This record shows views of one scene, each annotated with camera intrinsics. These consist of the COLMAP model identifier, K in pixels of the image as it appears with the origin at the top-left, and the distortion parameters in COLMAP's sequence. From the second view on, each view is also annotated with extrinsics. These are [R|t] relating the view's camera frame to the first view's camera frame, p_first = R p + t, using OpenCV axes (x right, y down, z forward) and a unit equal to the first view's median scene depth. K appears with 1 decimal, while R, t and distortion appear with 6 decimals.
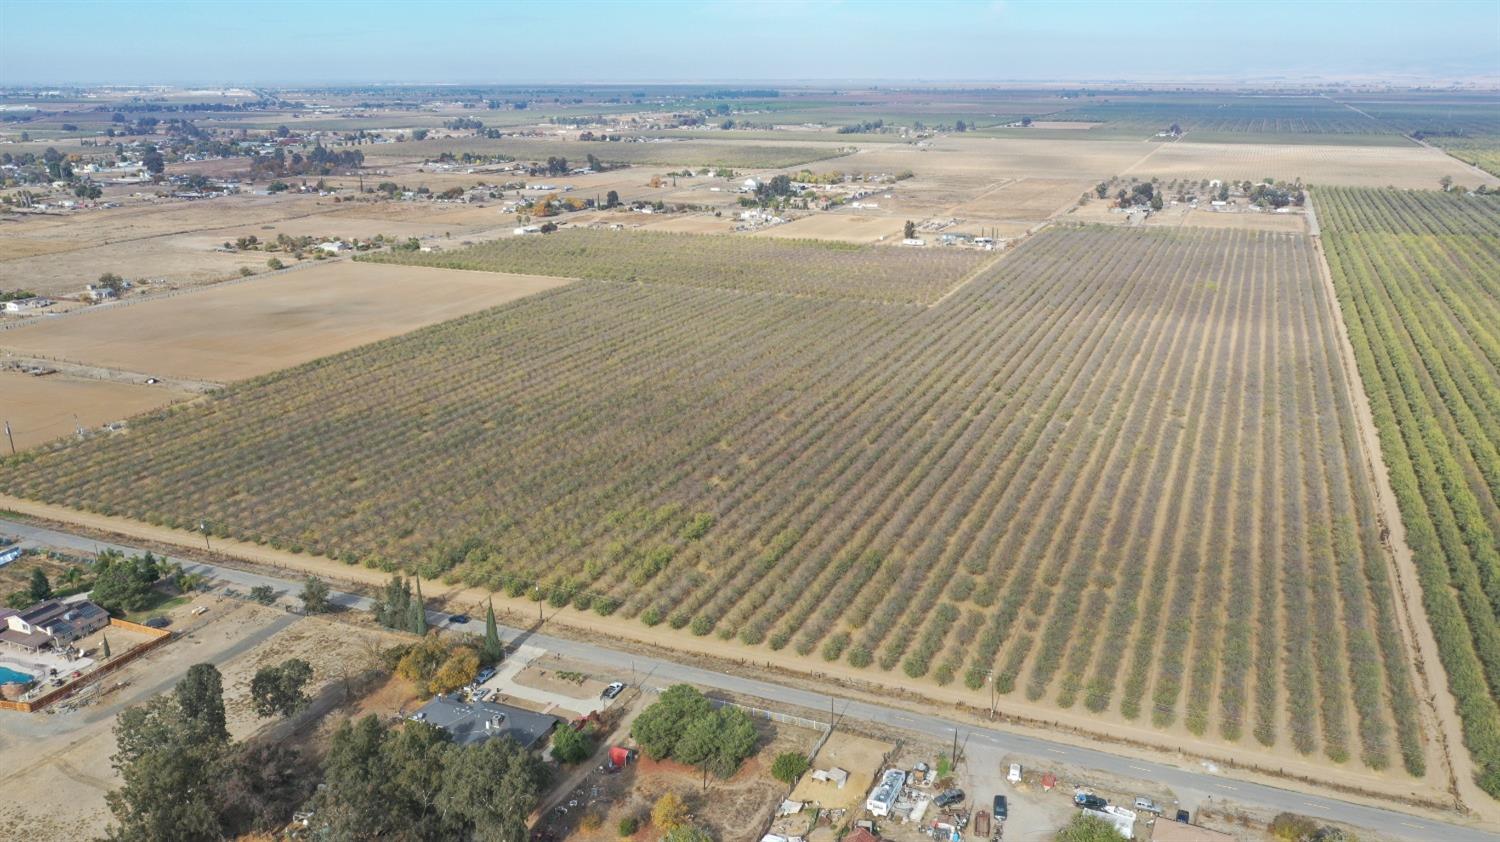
lens RADIAL K [[1184.0, 0, 749.0], [0, 1184.0, 418.3], [0, 0, 1]] dist [-0.004545, 0.003977]
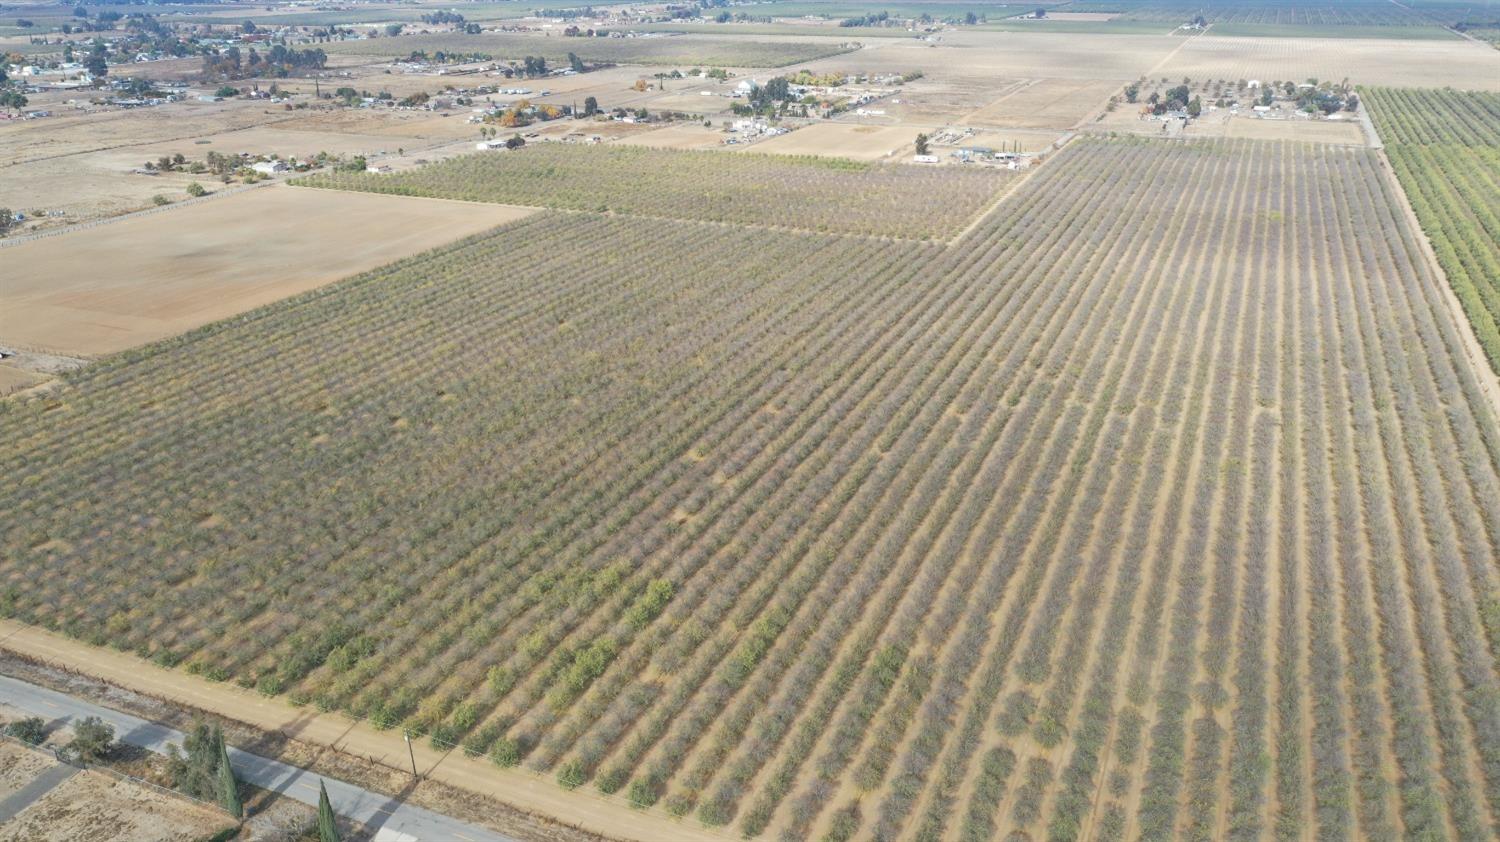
lens RADIAL K [[1184.0, 0, 749.0], [0, 1184.0, 418.3], [0, 0, 1]] dist [-0.004545, 0.003977]
pose [[0.999995, -0.003084, -0.001180, 0.010501], [0.003174, 0.996340, 0.085423, -0.046194], [0.000912, -0.085427, 0.996344, 0.149780]]
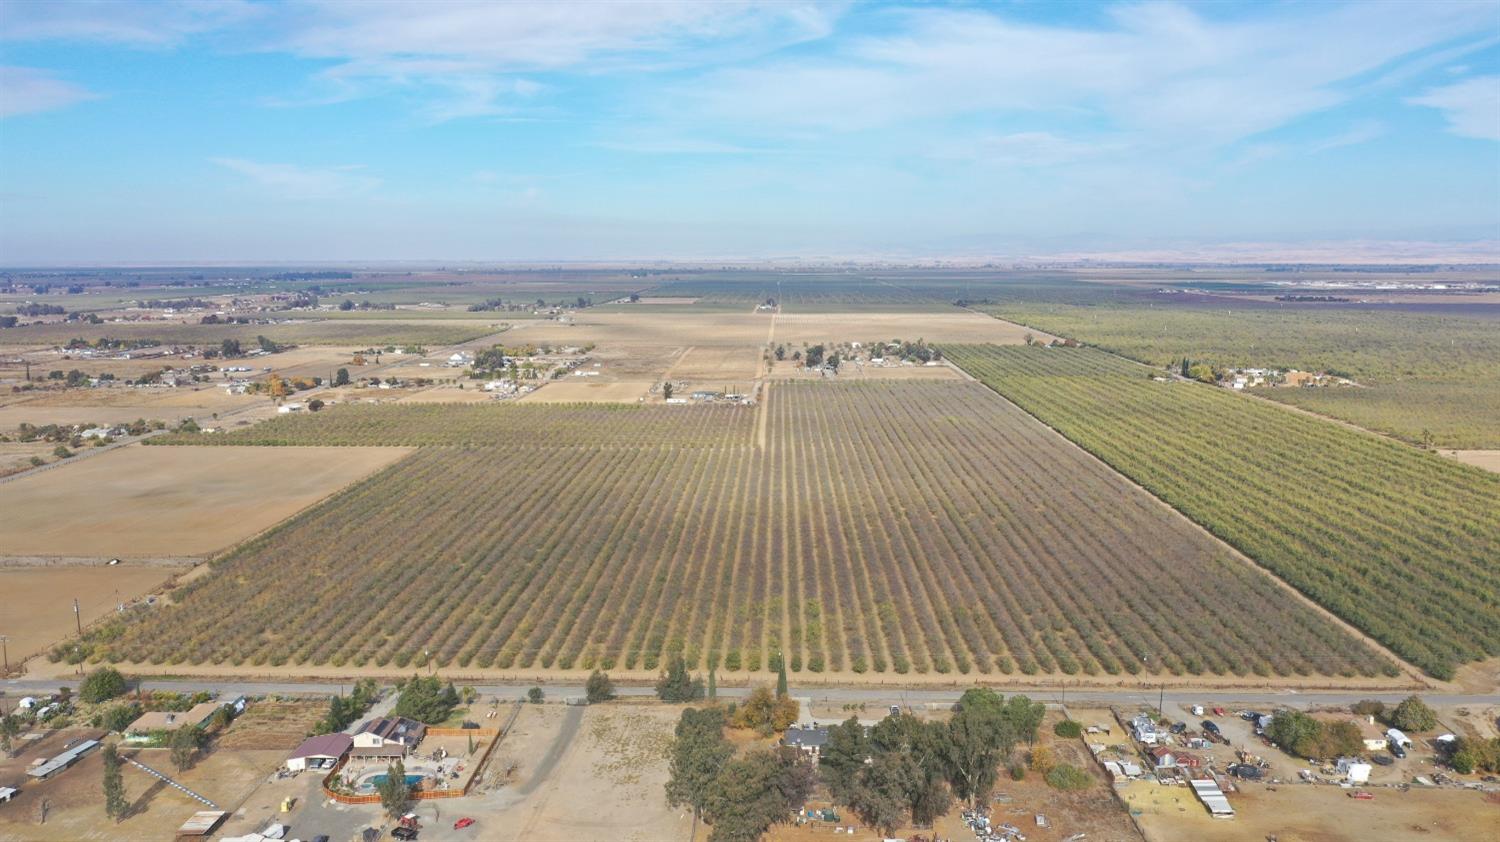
lens RADIAL K [[1184.0, 0, 749.0], [0, 1184.0, 418.3], [0, 0, 1]] dist [-0.004545, 0.003977]
pose [[0.930596, -0.051530, 0.362402, -0.298193], [0.103761, 0.986568, -0.126165, 0.023898], [-0.351033, 0.155012, 0.923443, -0.085781]]
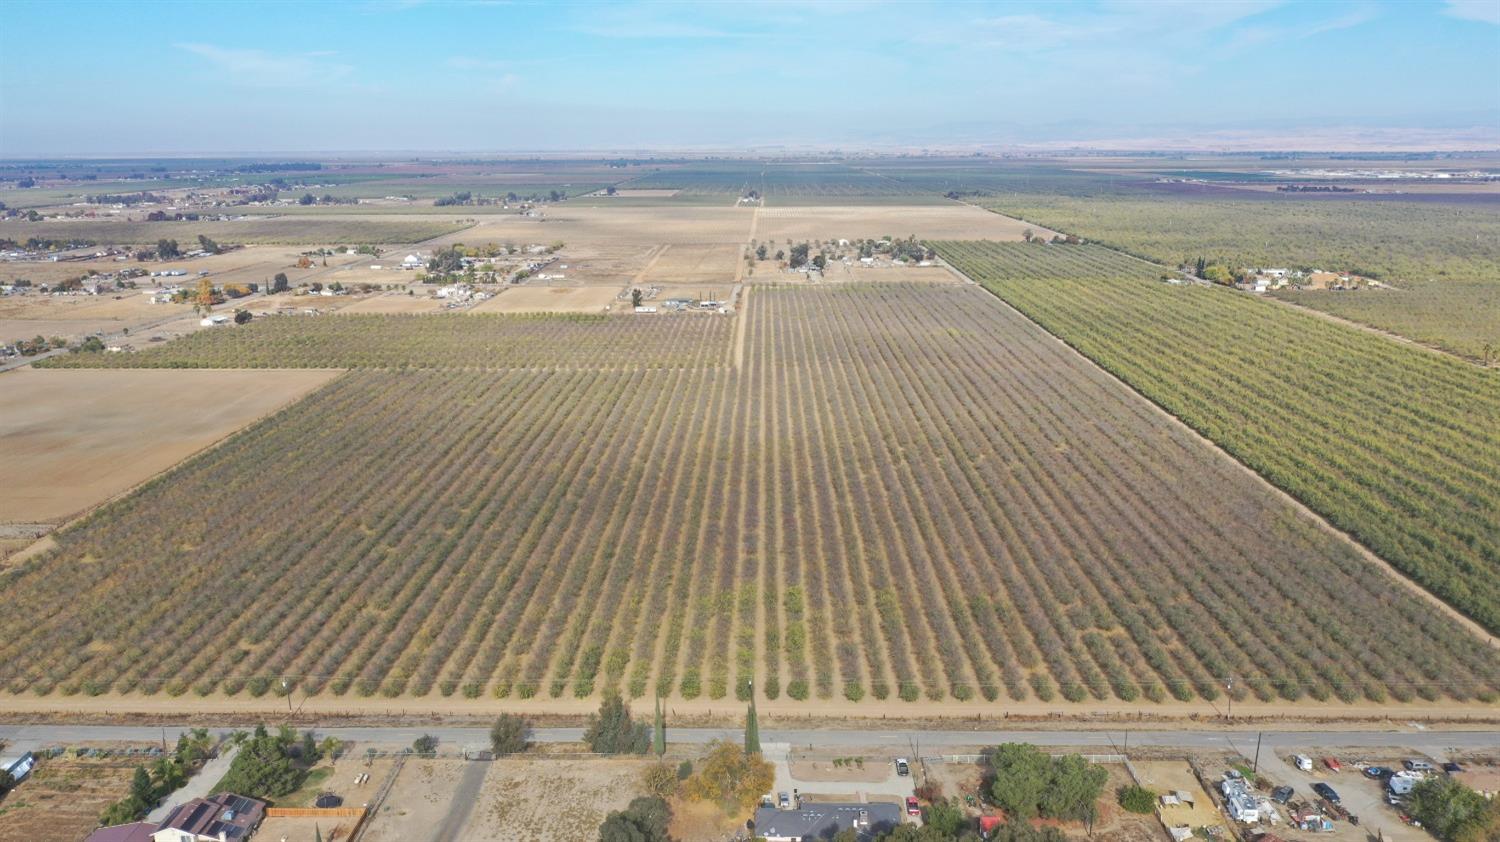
lens RADIAL K [[1184.0, 0, 749.0], [0, 1184.0, 418.3], [0, 0, 1]] dist [-0.004545, 0.003977]
pose [[0.925744, -0.089563, 0.367391, -0.234003], [0.109954, 0.993323, -0.034908, -0.015937], [-0.361811, 0.072712, 0.929411, 0.044491]]
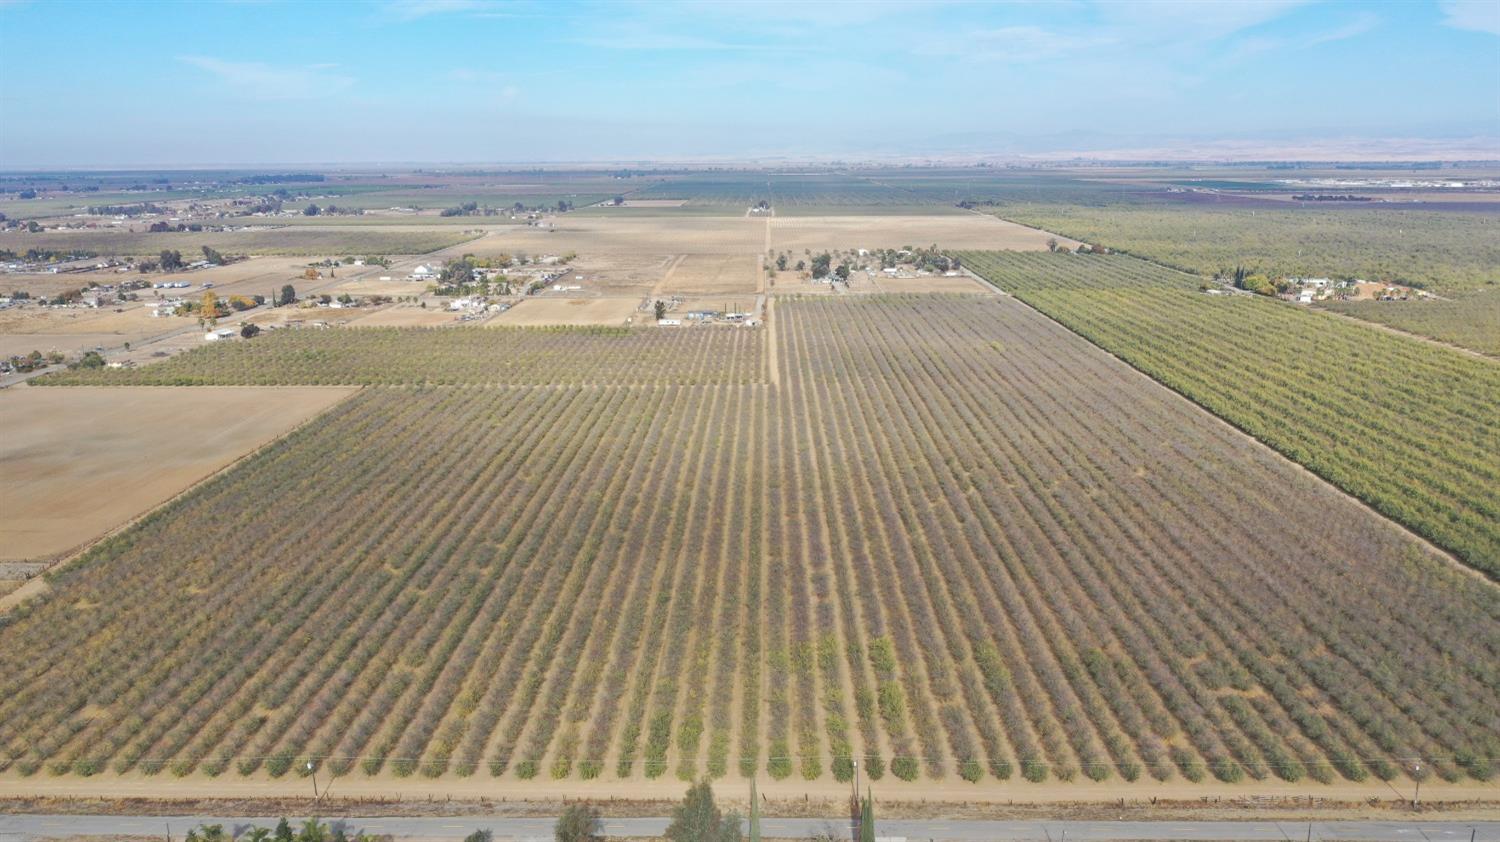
lens RADIAL K [[1184.0, 0, 749.0], [0, 1184.0, 418.3], [0, 0, 1]] dist [-0.004545, 0.003977]
pose [[0.926022, -0.087640, 0.367155, -0.240107], [0.111411, 0.992799, -0.044015, -0.029491], [-0.360654, 0.081664, 0.929118, 0.114324]]
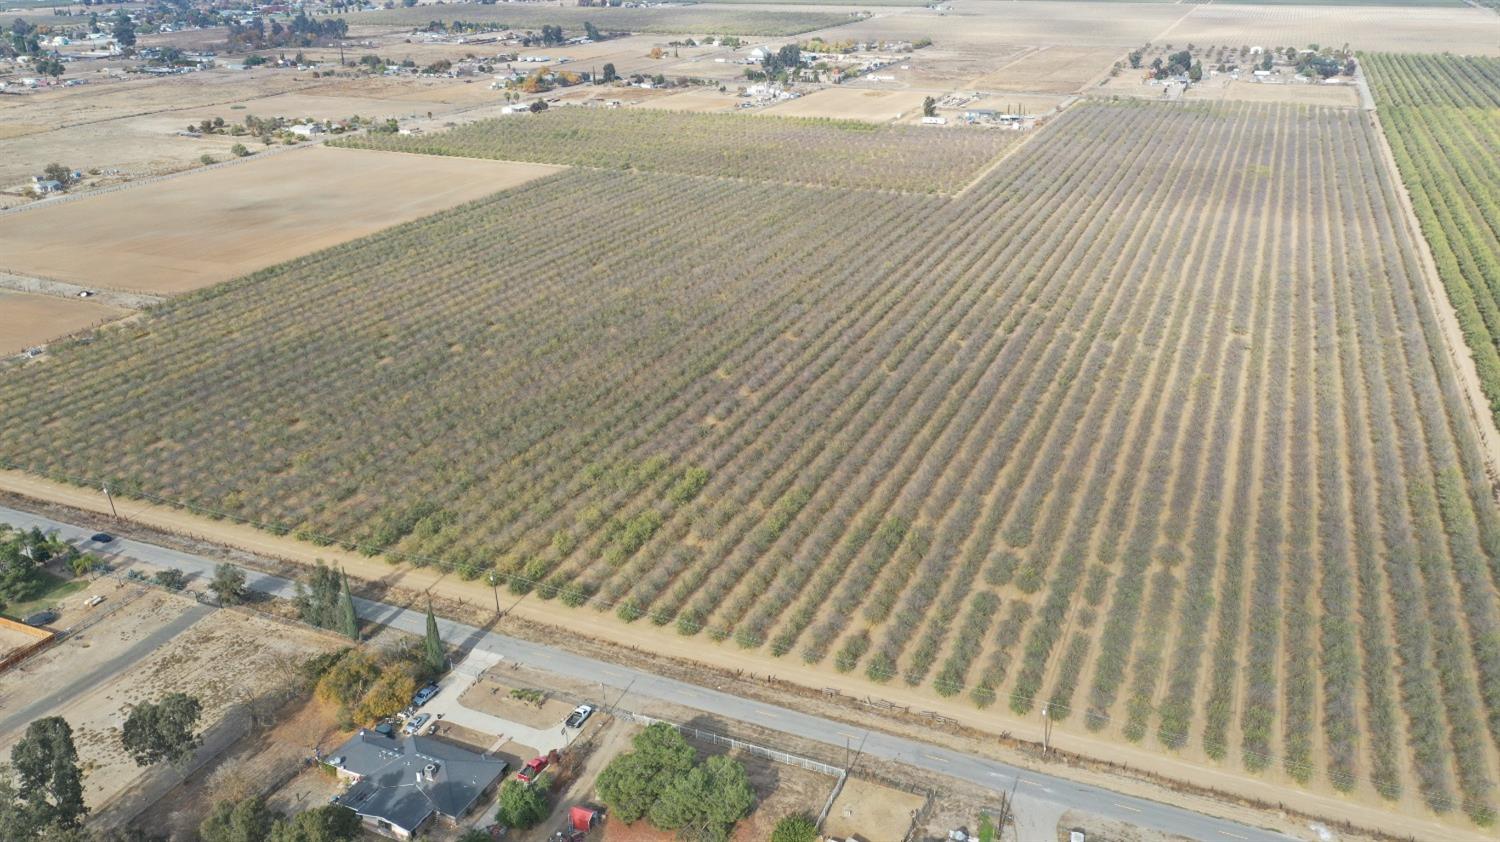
lens RADIAL K [[1191.3, 0, 748.7], [0, 1191.3, 399.7], [0, 0, 1]] dist [-0.004697, 0.004303]
pose [[0.999949, -0.003623, -0.009471, 0.004525], [0.004474, 0.995805, 0.091389, -0.025993], [0.009100, -0.091426, 0.995770, 0.082383]]
